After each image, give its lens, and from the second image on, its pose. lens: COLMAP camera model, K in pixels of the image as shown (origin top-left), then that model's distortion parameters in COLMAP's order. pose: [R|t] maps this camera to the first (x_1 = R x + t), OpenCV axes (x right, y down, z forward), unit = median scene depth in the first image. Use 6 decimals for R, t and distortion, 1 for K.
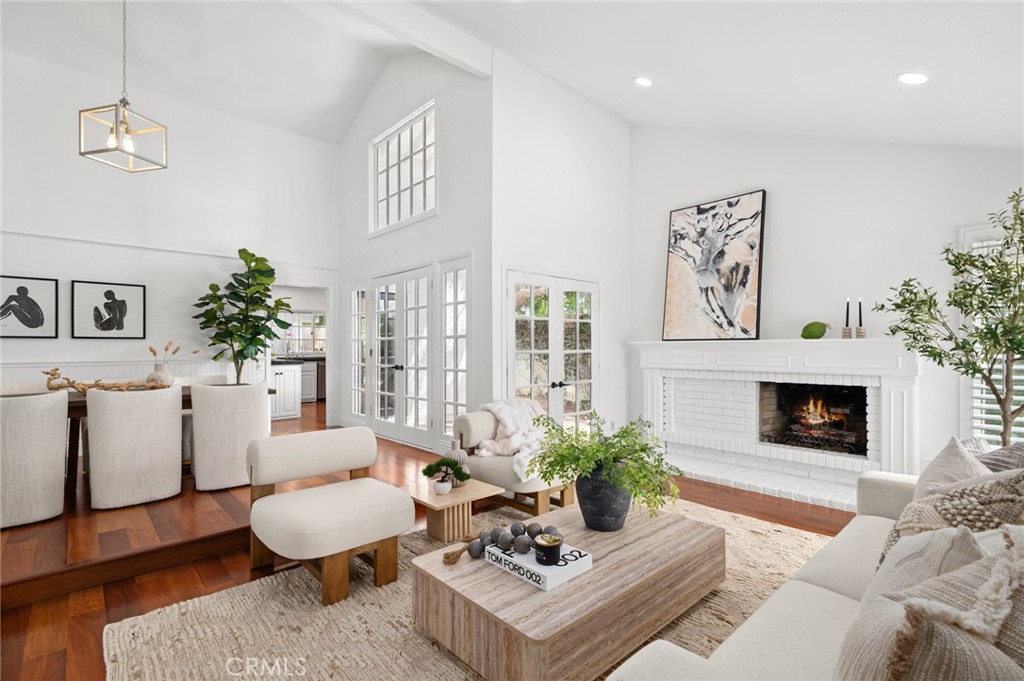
lens RADIAL K [[479.8, 0, 513.7], [0, 479.8, 351.2], [0, 0, 1]] dist [0.000918, 0.000319]
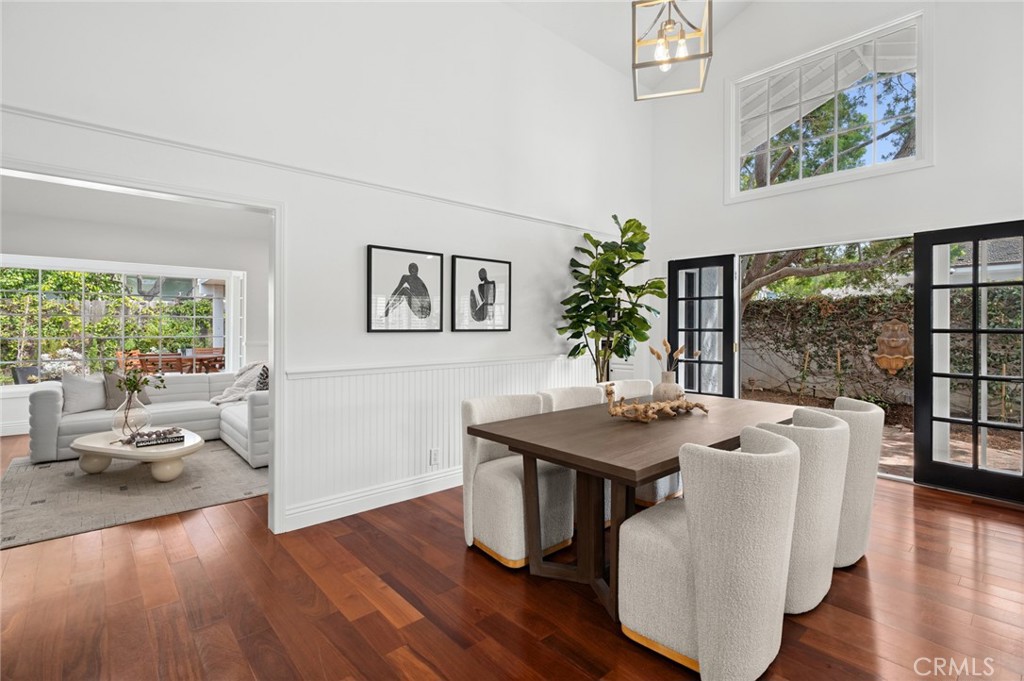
lens RADIAL K [[480.4, 0, 513.5], [0, 480.4, 323.8], [0, 0, 1]] dist [0.002020, 0.000201]
pose [[0.999720, 0.003025, -0.023471, -0.795313], [-0.003270, 0.999941, -0.010367, -0.030987], [0.023438, 0.010441, 0.999671, 0.240010]]
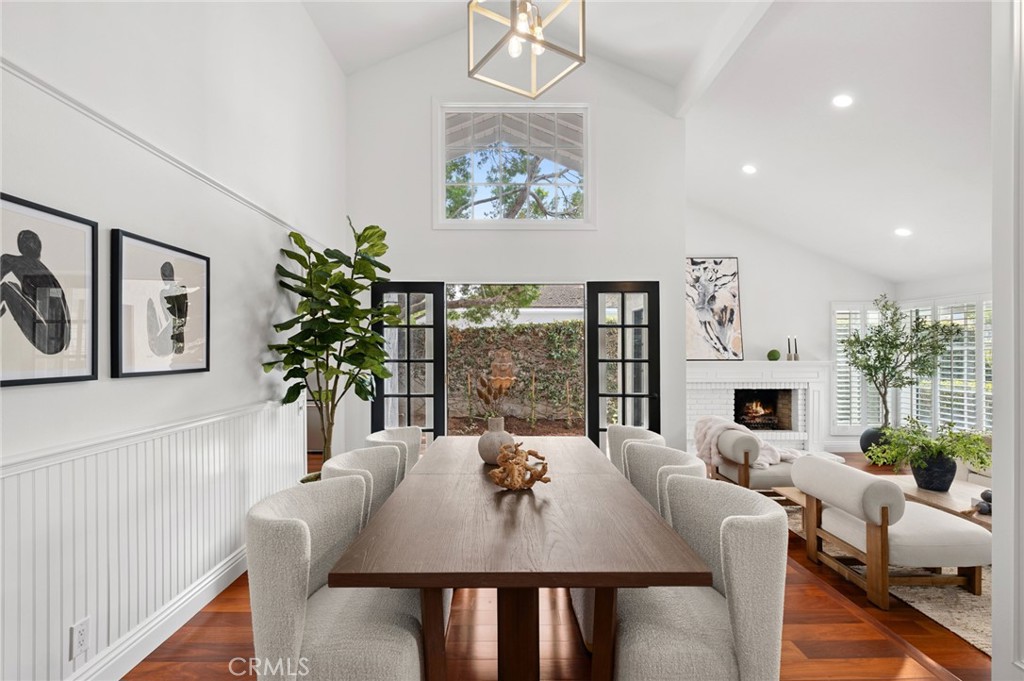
lens RADIAL K [[479.8, 0, 513.7], [0, 479.8, 351.2], [0, 0, 1]] dist [0.000918, 0.000319]
pose [[0.678057, 0.001499, 0.735008, -0.974062], [0.000881, 0.999996, -0.002852, -0.046228], [-0.735009, 0.002581, 0.678052, 0.489849]]
